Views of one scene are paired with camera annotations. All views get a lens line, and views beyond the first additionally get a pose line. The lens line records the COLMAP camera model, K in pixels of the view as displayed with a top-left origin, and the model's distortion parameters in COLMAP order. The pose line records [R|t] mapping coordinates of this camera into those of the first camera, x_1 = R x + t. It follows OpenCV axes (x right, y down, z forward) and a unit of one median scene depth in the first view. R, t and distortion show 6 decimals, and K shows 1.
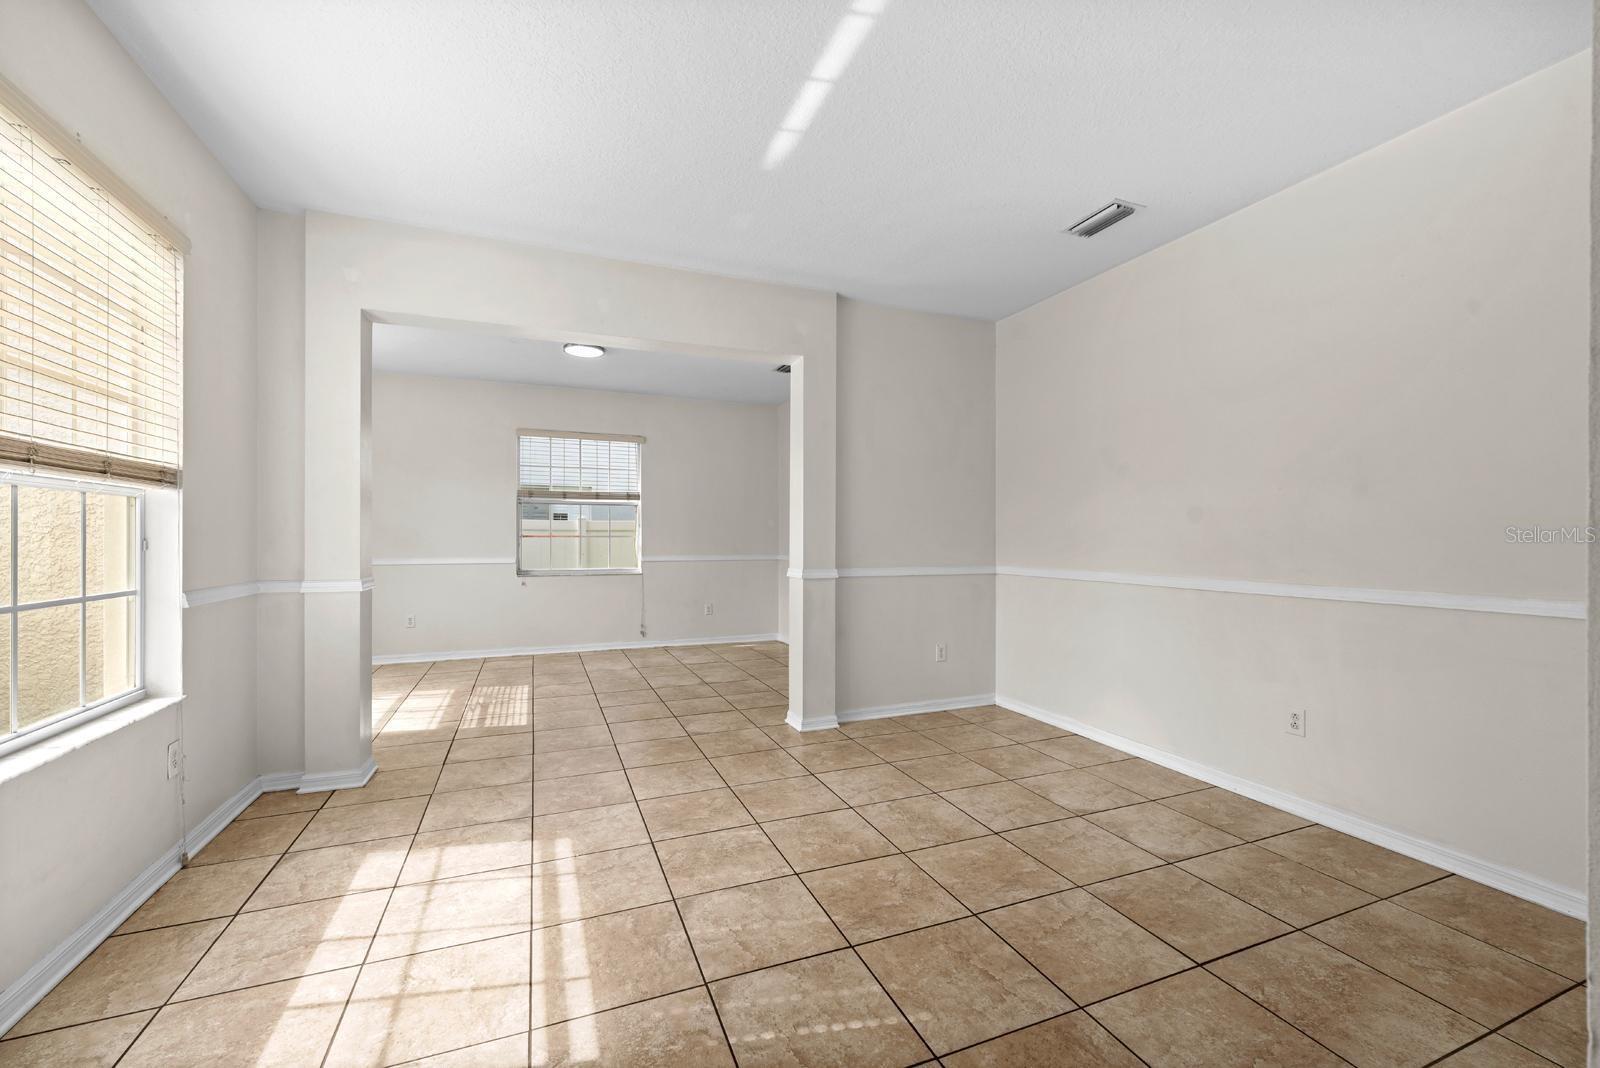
lens RADIAL K [[651.9, 0, 801.8], [0, 651.9, 543.4], [0, 0, 1]] dist [-0.004425, -0.000481]
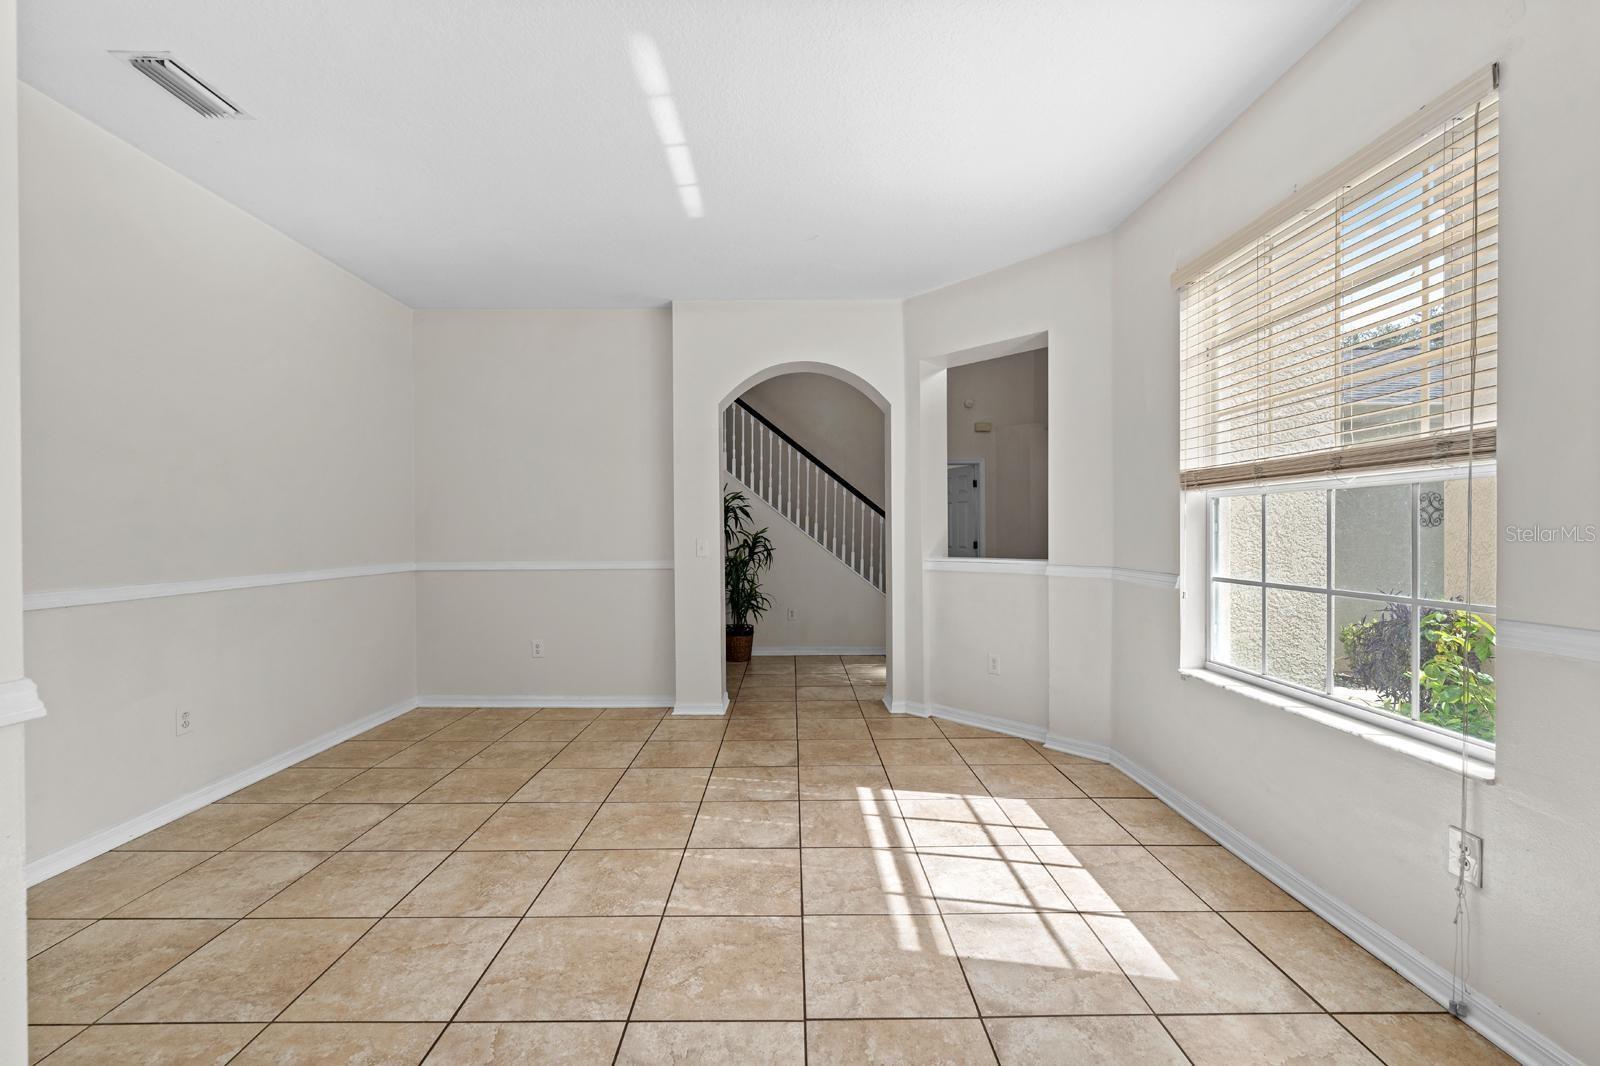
lens RADIAL K [[651.9, 0, 797.9], [0, 651.9, 530.4], [0, 0, 1]] dist [-0.004425, -0.000481]
pose [[-0.930852, 0.001604, 0.365394, -0.549271], [0.003706, 0.999980, 0.005051, -0.018256], [-0.365379, 0.006056, -0.930839, 1.850018]]
